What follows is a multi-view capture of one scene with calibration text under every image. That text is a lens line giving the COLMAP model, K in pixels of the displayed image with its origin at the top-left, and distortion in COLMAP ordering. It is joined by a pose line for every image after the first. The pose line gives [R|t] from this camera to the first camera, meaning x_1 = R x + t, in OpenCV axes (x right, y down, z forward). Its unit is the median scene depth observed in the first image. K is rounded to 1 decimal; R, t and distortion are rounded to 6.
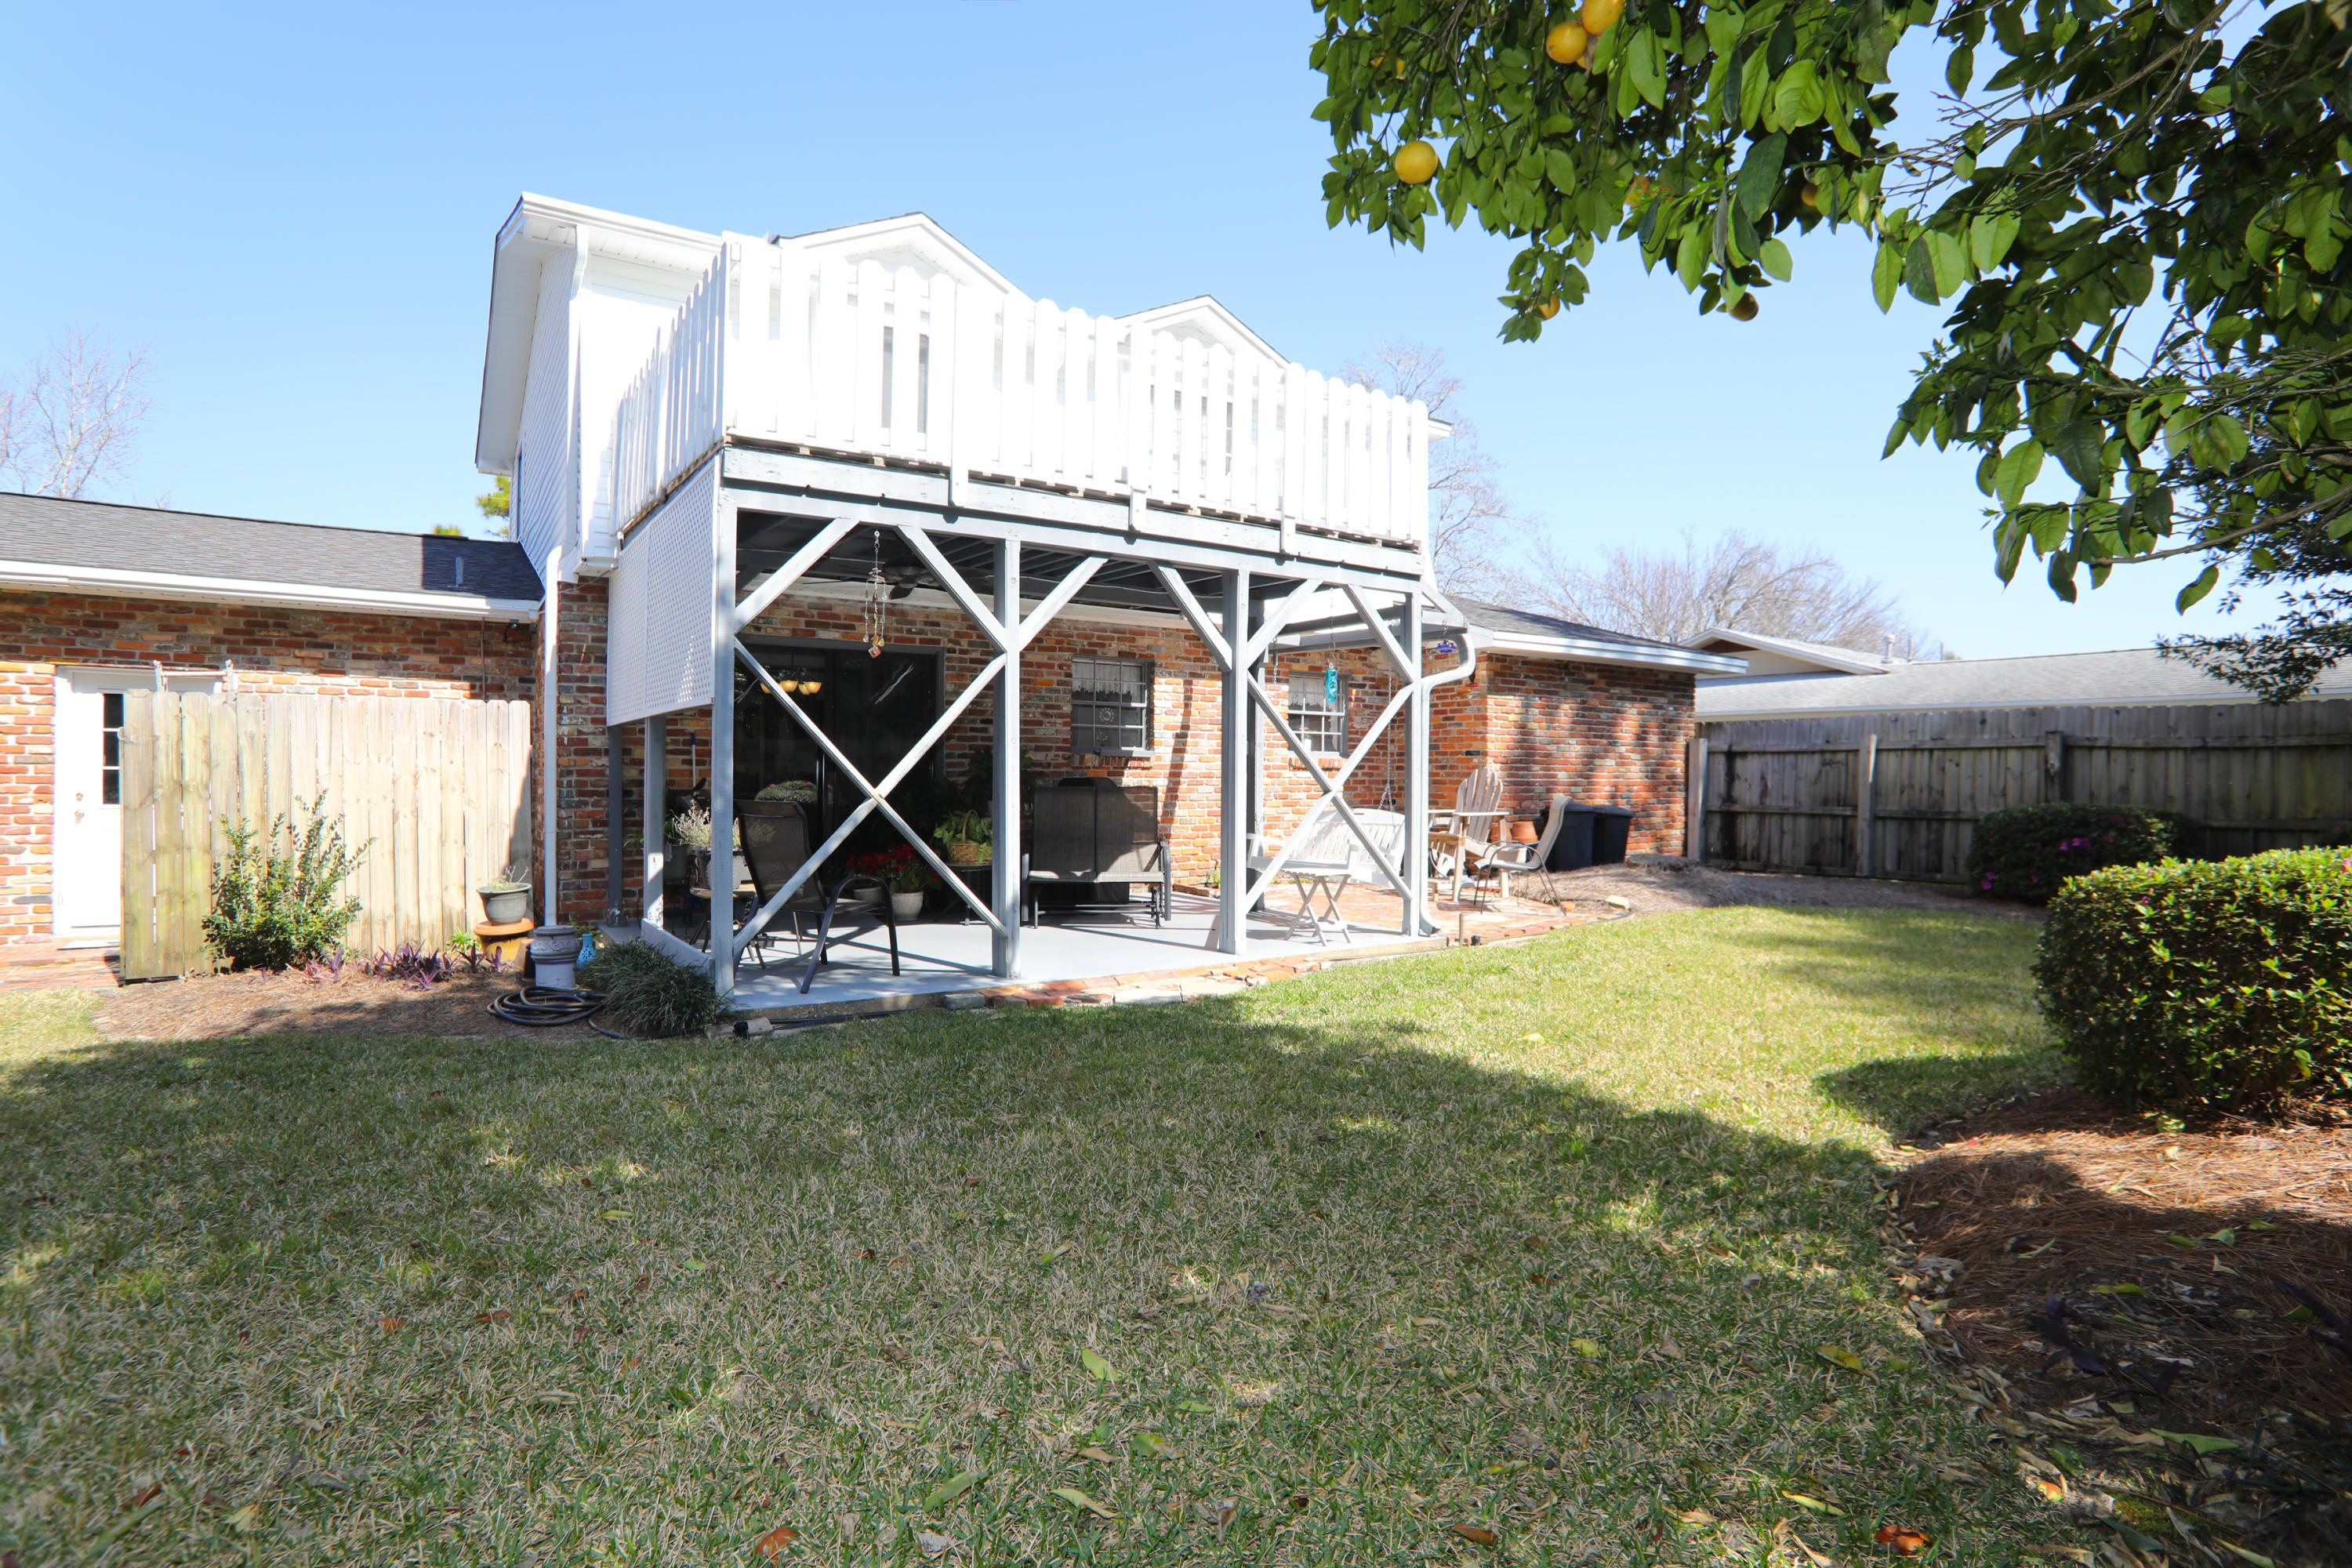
lens RADIAL K [[1149.8, 0, 1176.0], [0, 1149.8, 784.0], [0, 0, 1]] dist [-0.037694, 0.000486]
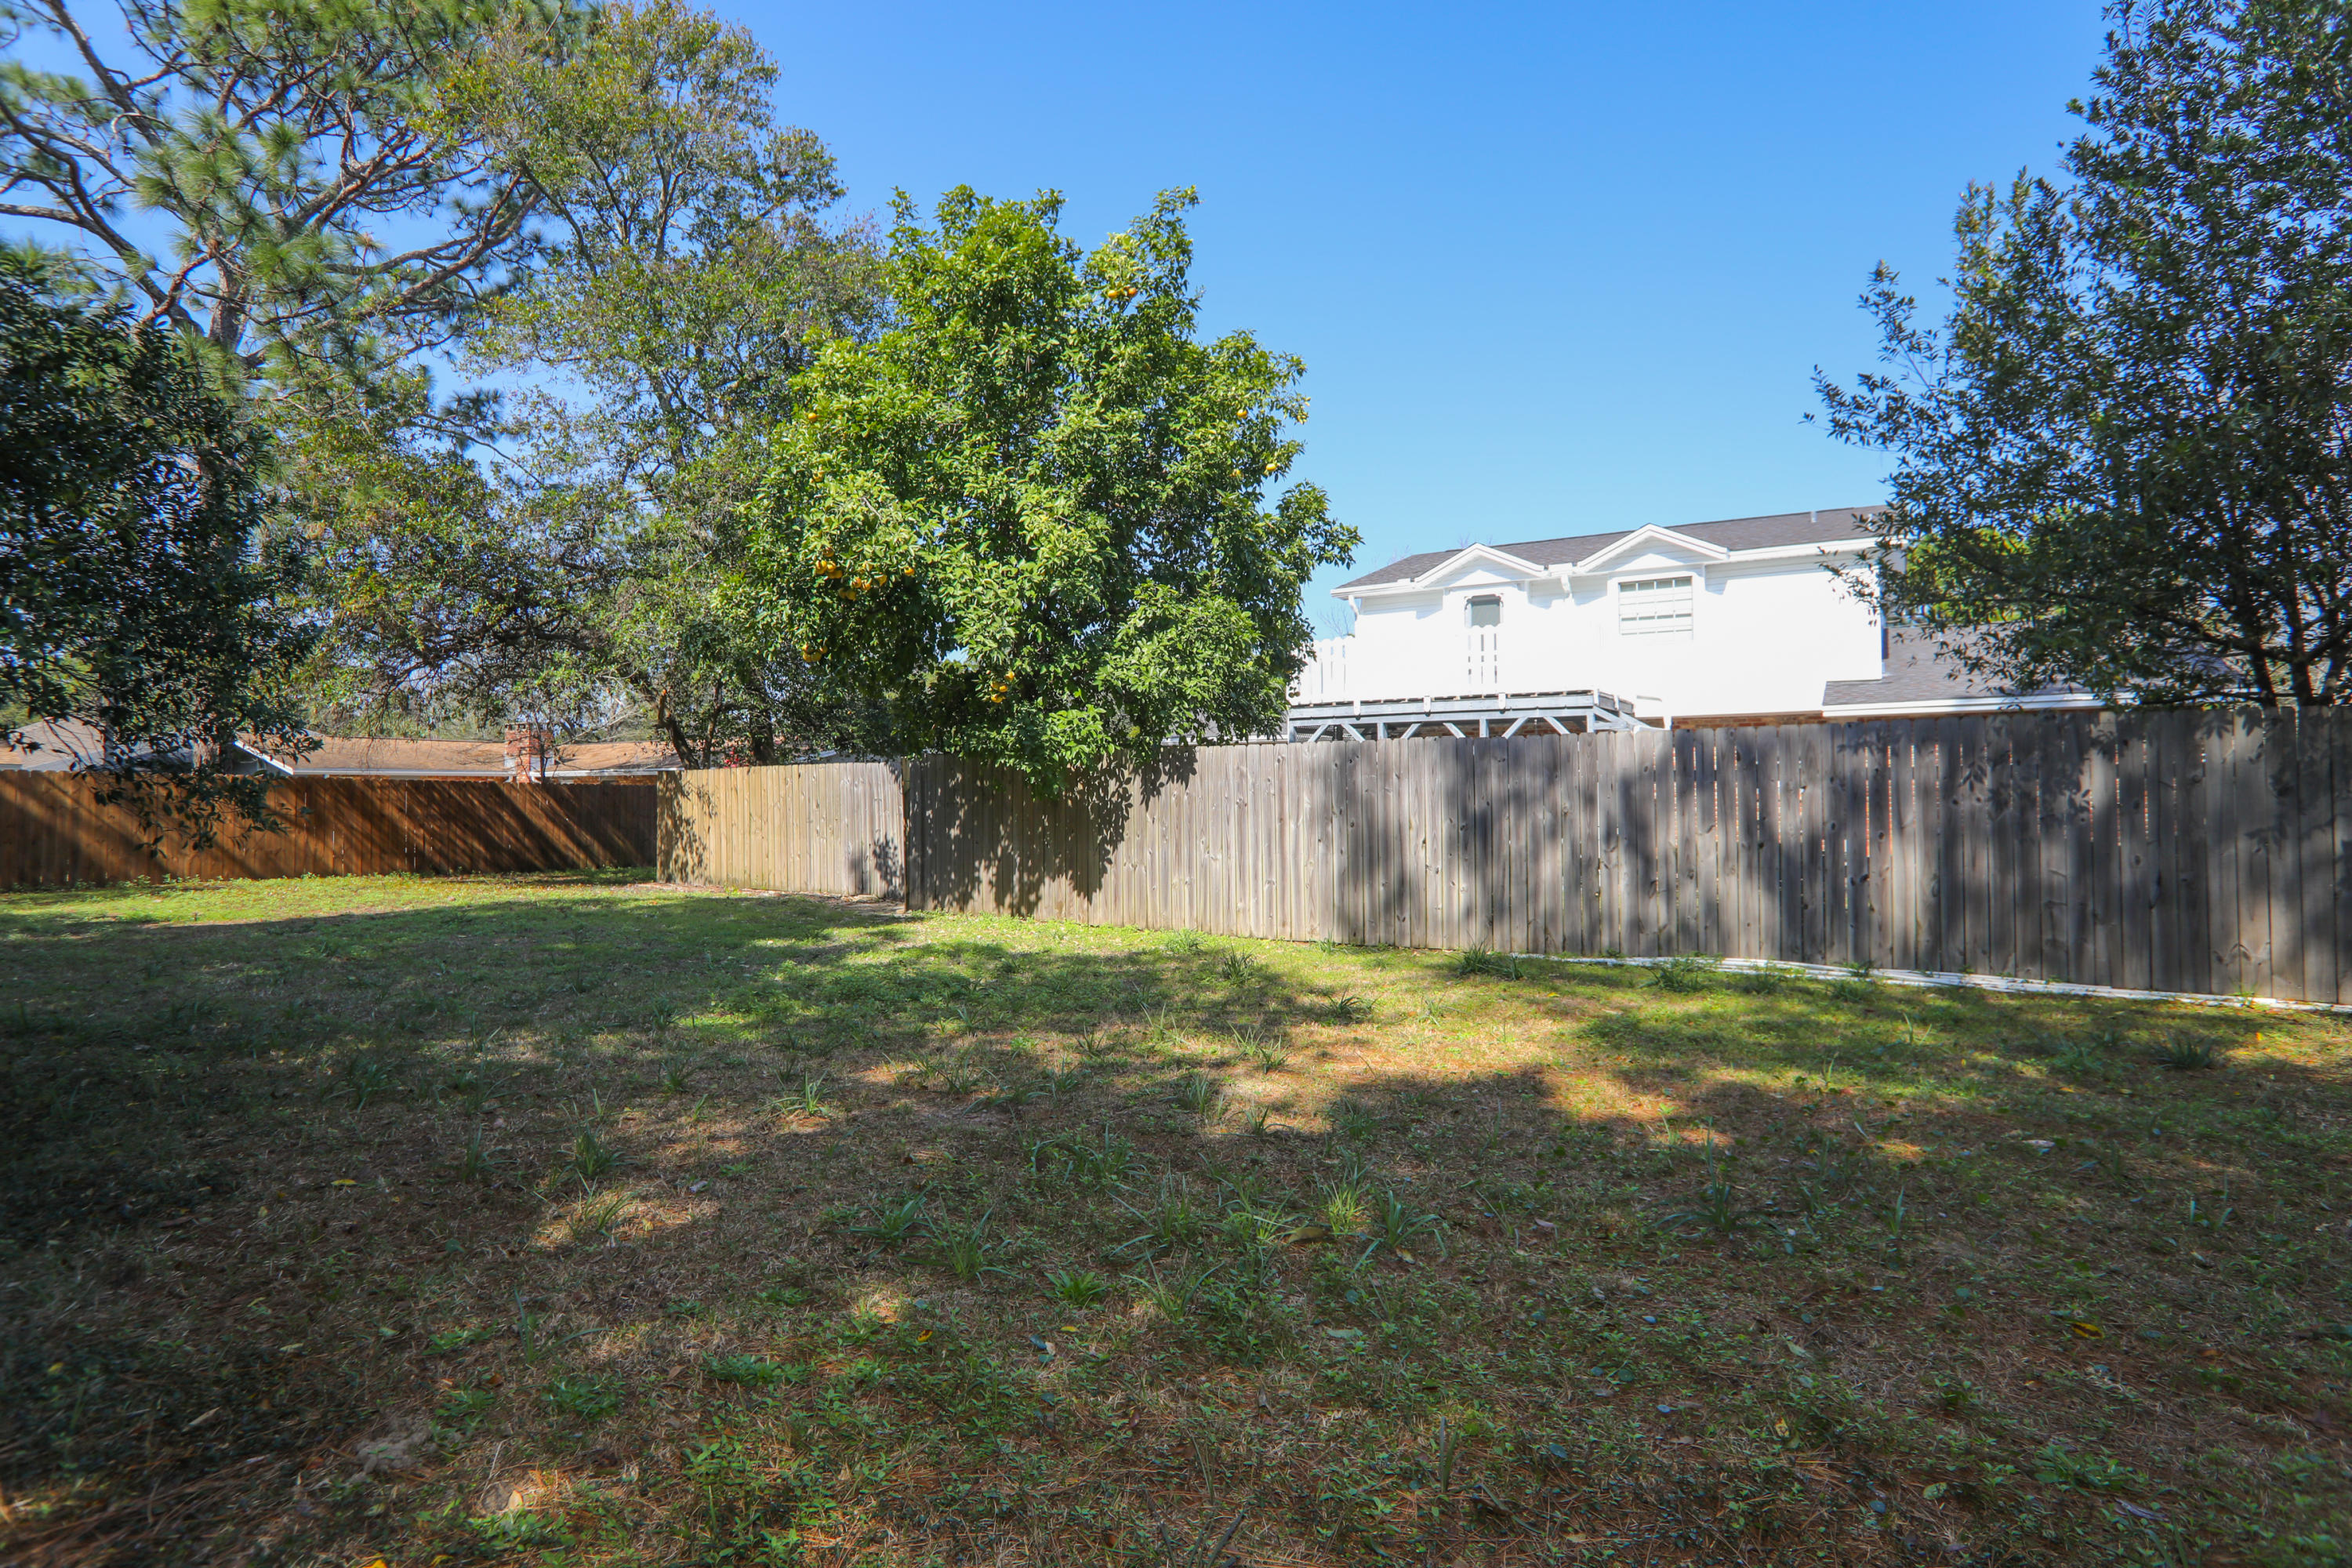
lens RADIAL K [[1149.8, 0, 1176.0], [0, 1149.8, 784.0], [0, 0, 1]] dist [-0.037694, 0.000486]
pose [[0.423884, -0.004146, -0.905707, 1.516428], [0.007697, 0.999970, -0.000975, -0.045455], [0.905684, -0.006558, 0.423904, -0.437370]]
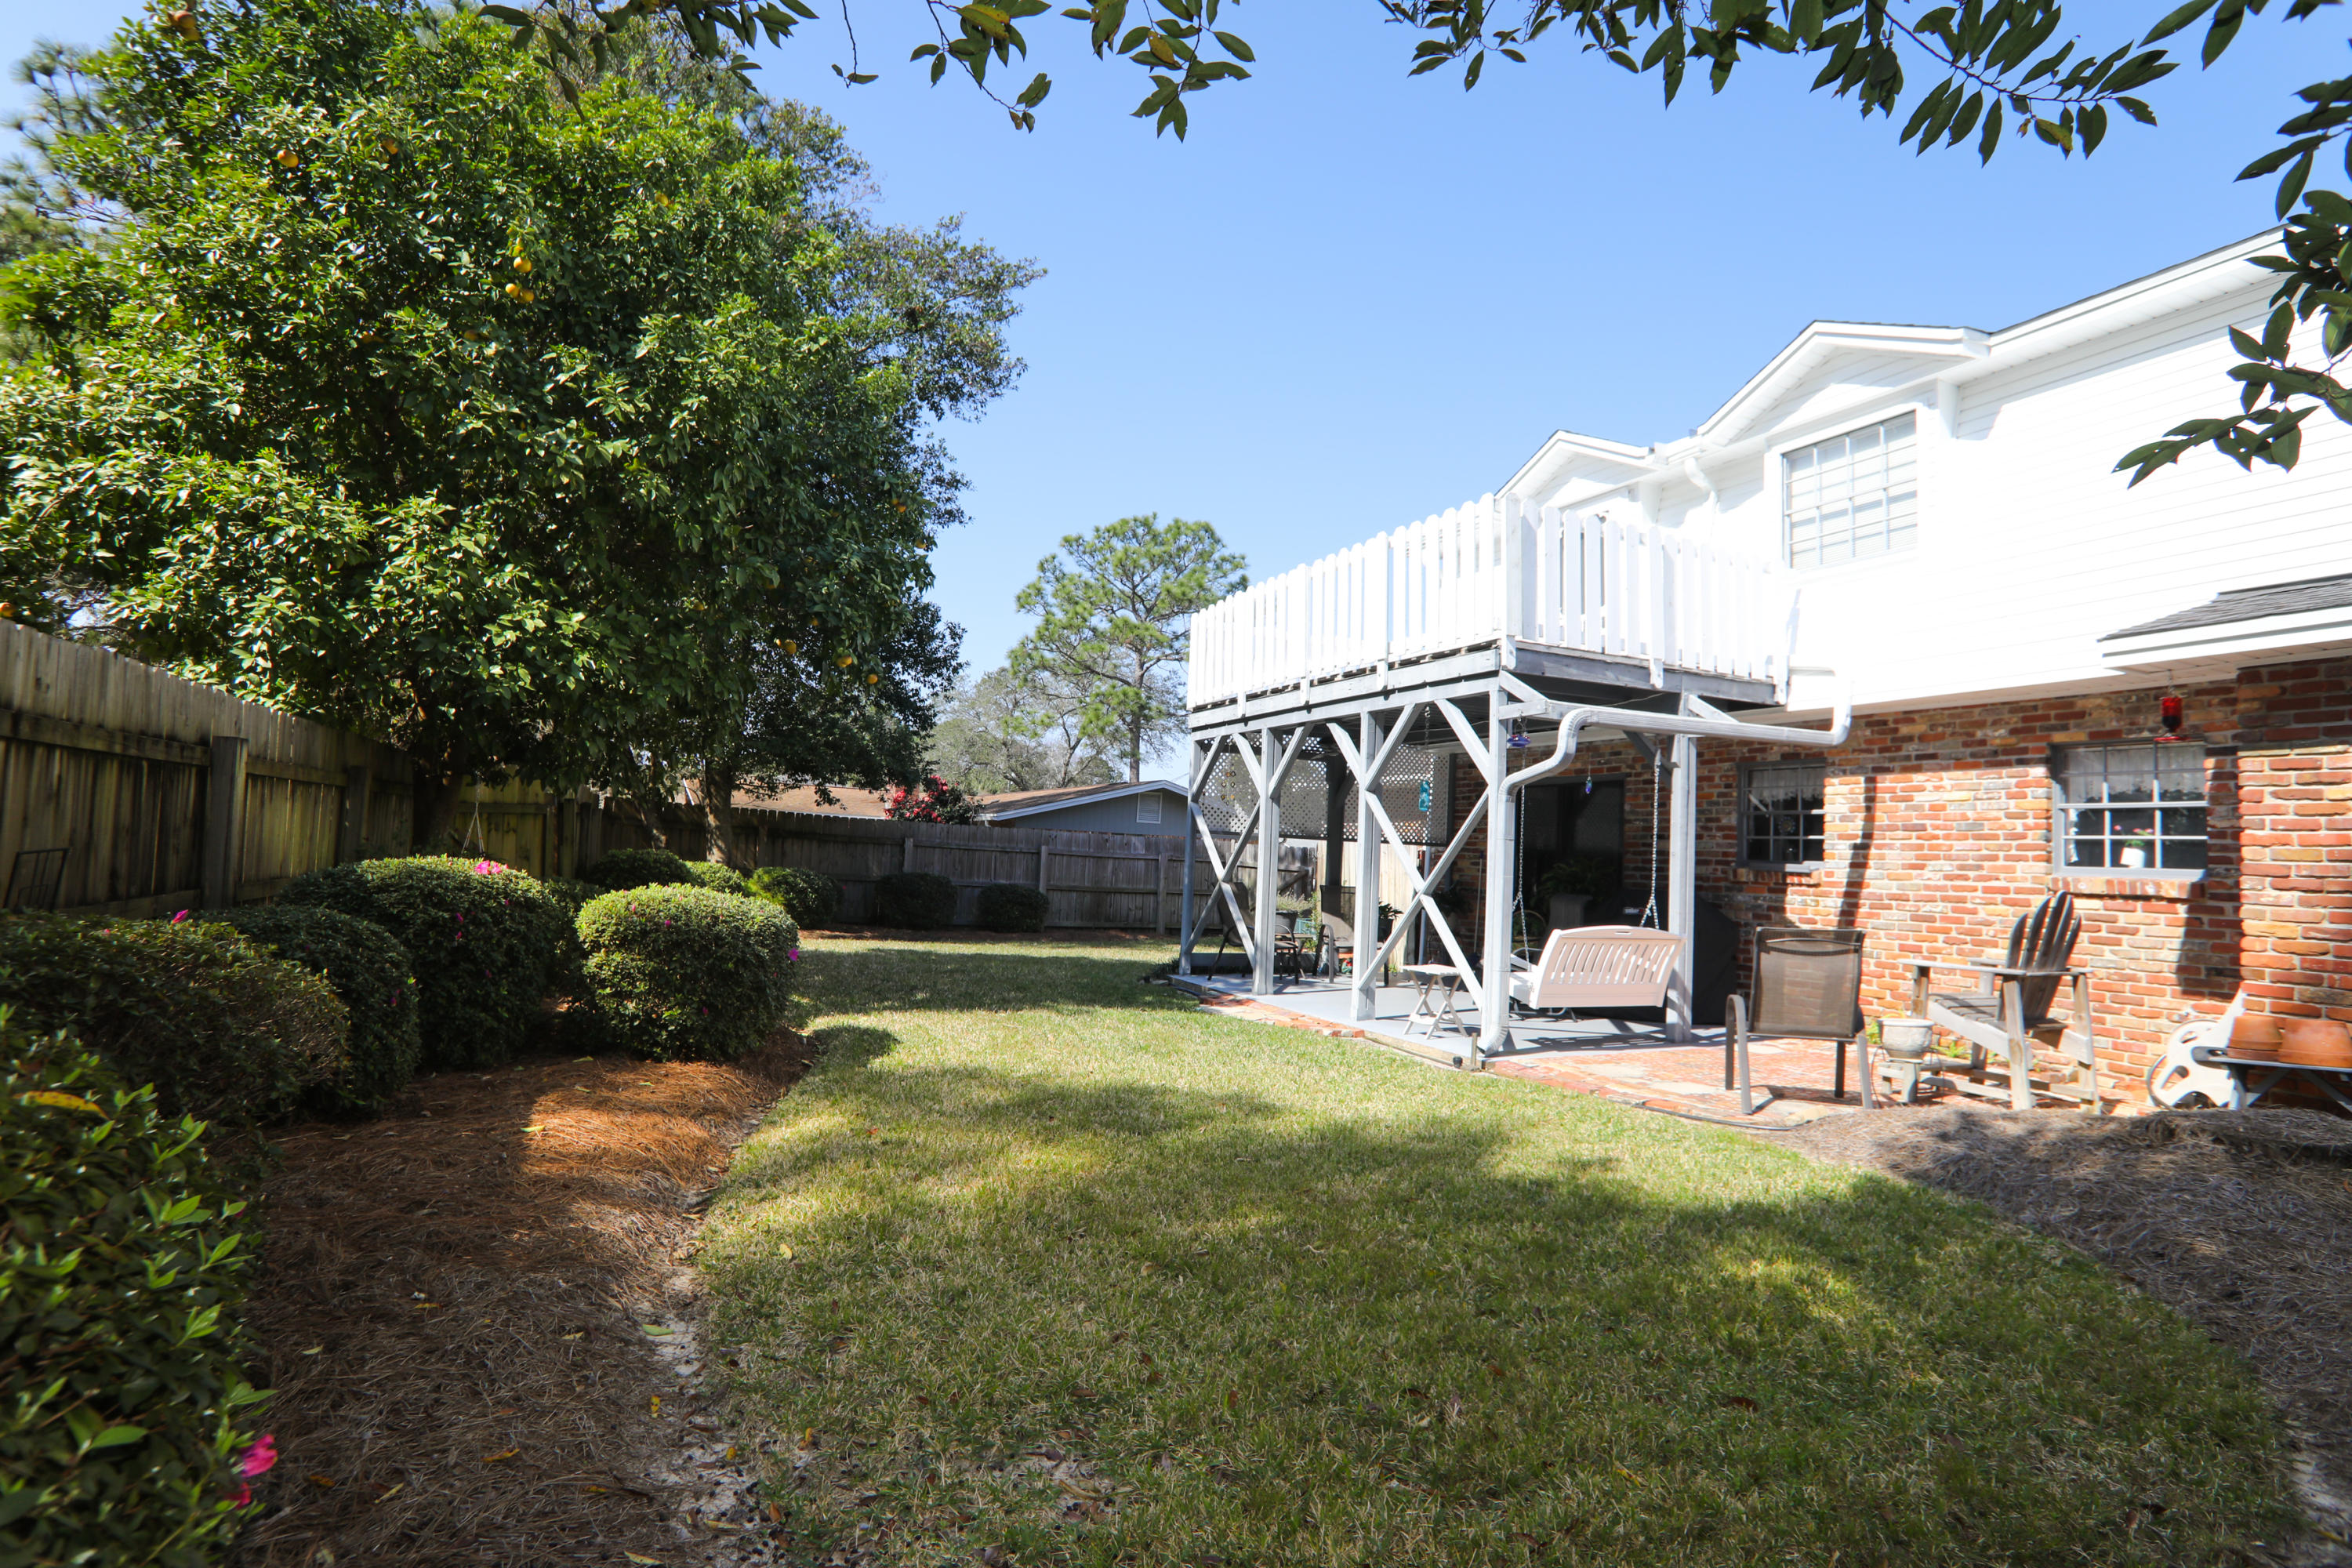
lens RADIAL K [[1149.8, 0, 1176.0], [0, 1149.8, 784.0], [0, 0, 1]] dist [-0.037694, 0.000486]
pose [[-0.145850, -0.075125, -0.986450, 1.060316], [-0.050934, 0.996360, -0.068349, -0.008444], [0.987995, 0.040276, -0.149146, 0.789431]]
